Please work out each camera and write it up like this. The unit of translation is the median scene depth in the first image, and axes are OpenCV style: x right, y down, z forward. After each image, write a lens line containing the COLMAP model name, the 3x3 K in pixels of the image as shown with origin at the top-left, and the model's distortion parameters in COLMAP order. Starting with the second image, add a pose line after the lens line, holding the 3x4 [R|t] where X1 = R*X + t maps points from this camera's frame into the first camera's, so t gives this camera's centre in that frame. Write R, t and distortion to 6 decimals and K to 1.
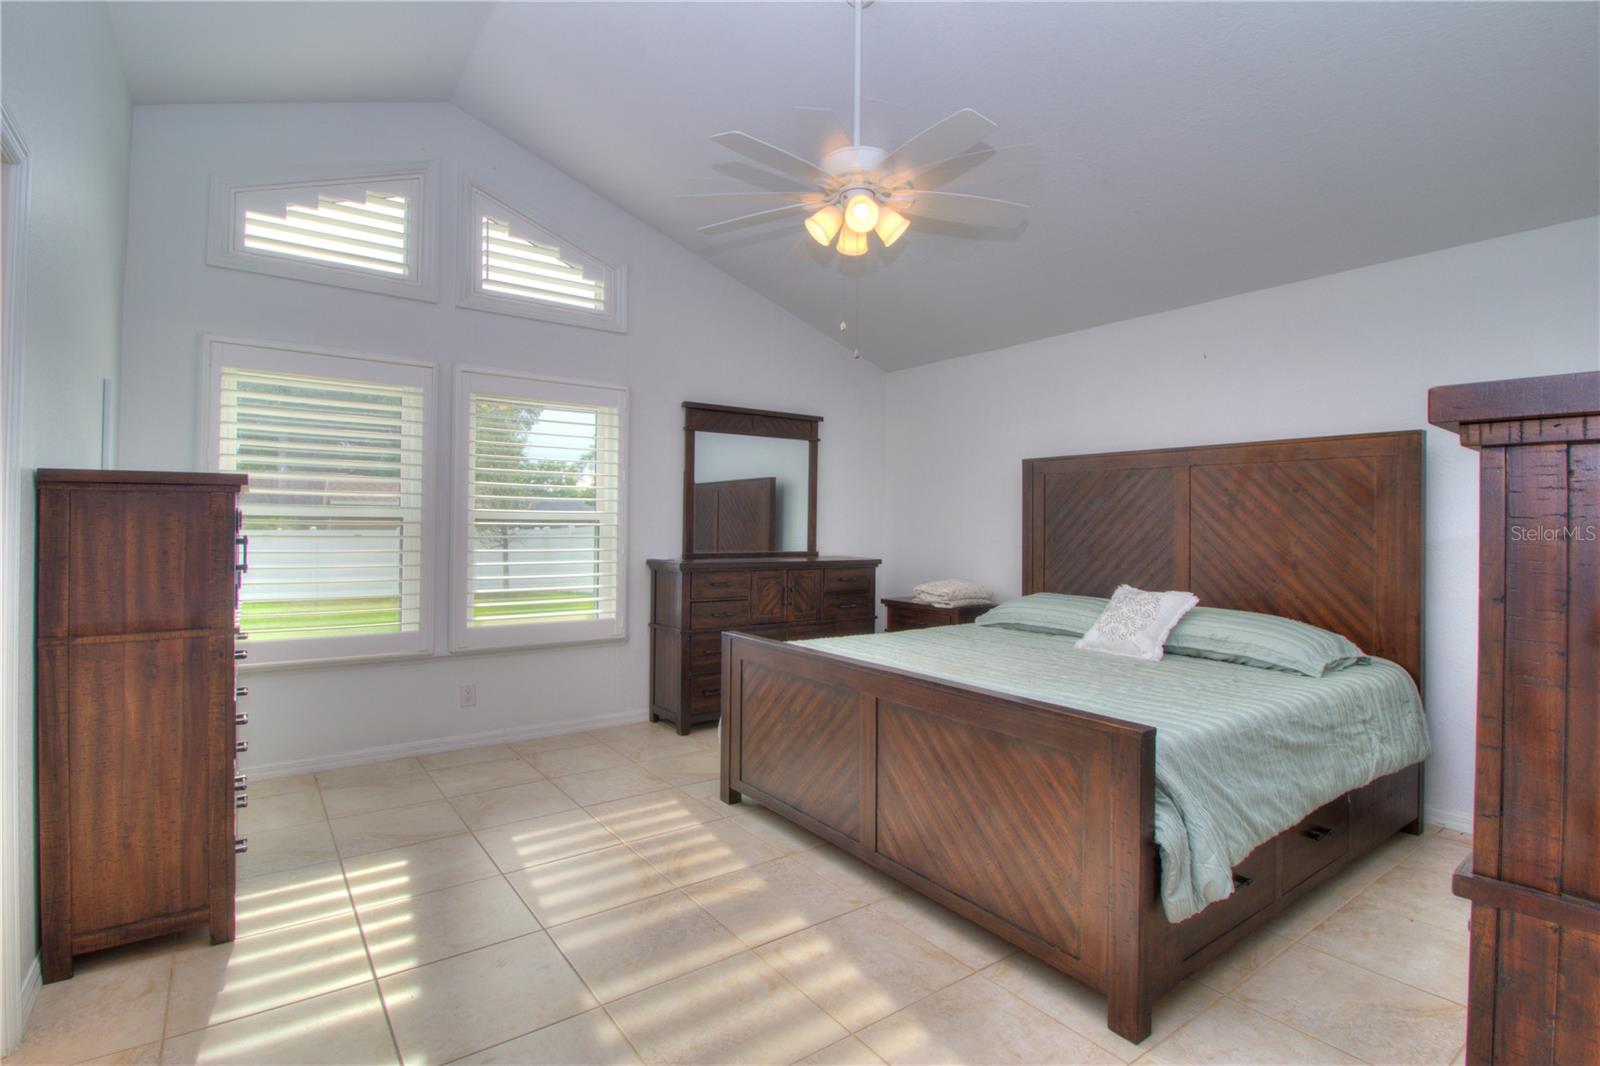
lens RADIAL K [[768.5, 0, 804.5], [0, 768.5, 536.0], [0, 0, 1]] dist [-0.003612, -0.002067]
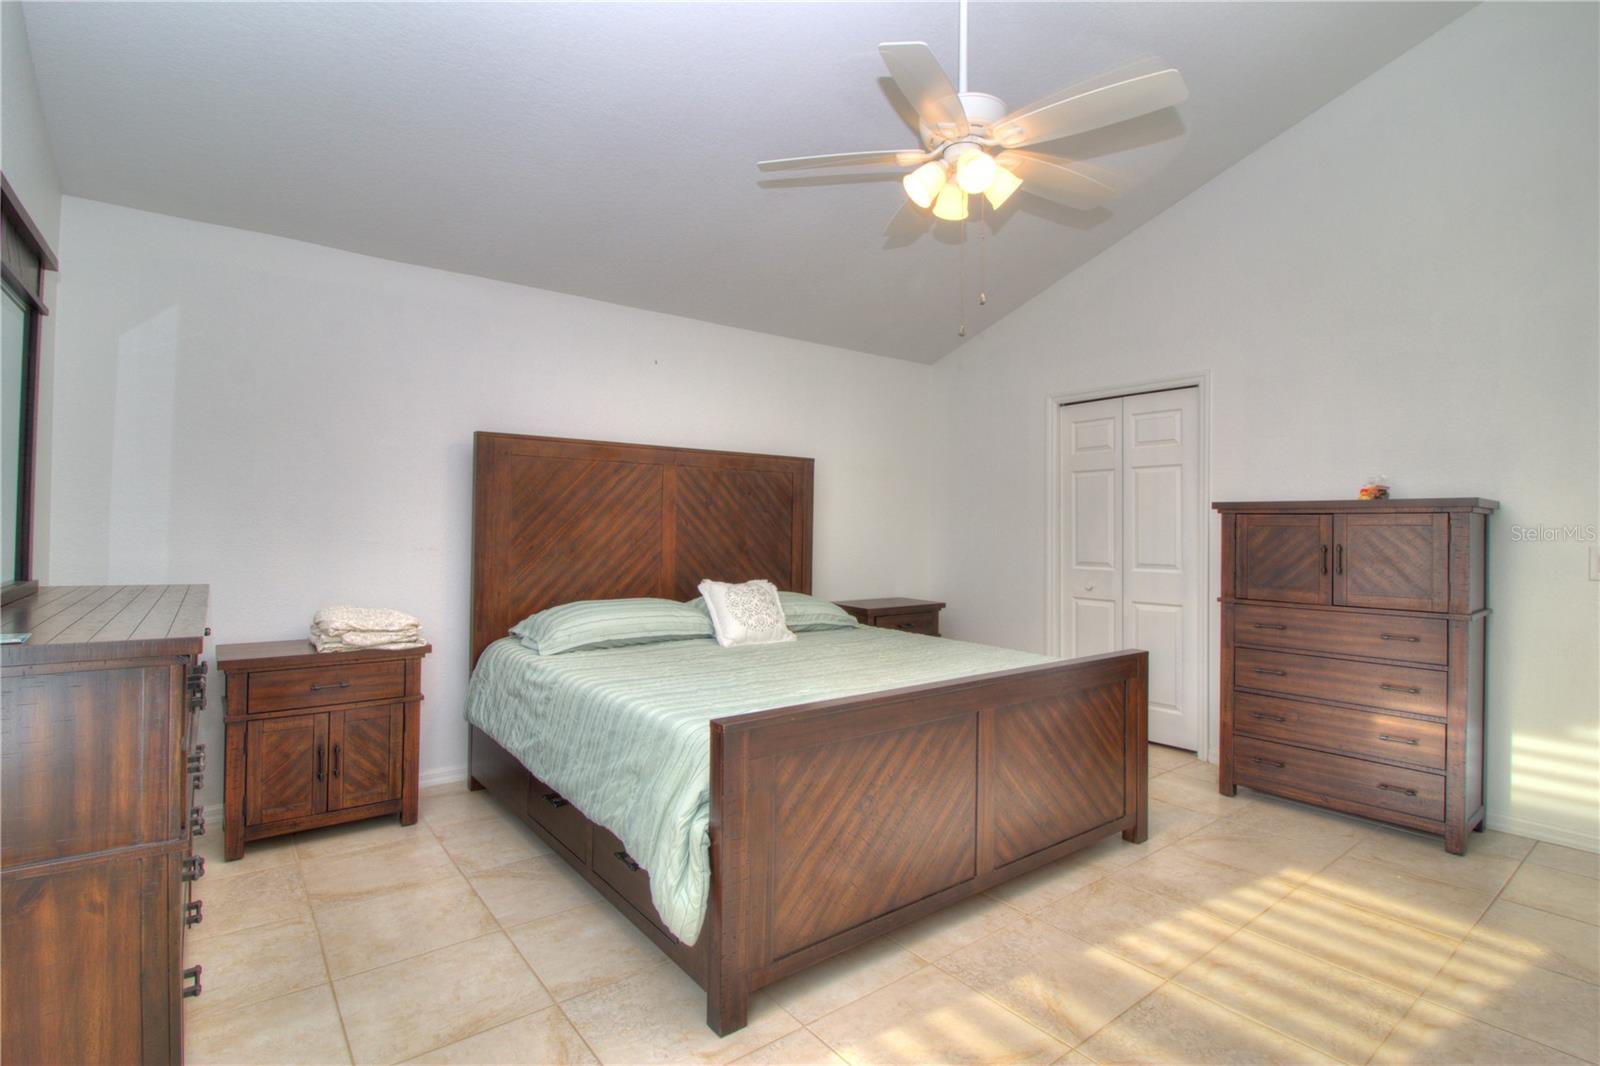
lens RADIAL K [[768.5, 0, 805.0], [0, 768.5, 520.3], [0, 0, 1]] dist [-0.003612, -0.002067]
pose [[-0.022775, -0.003772, 0.999733, -0.616703], [0.002971, 0.999988, 0.003841, -0.019564], [-0.999736, 0.003058, -0.022764, 0.906685]]
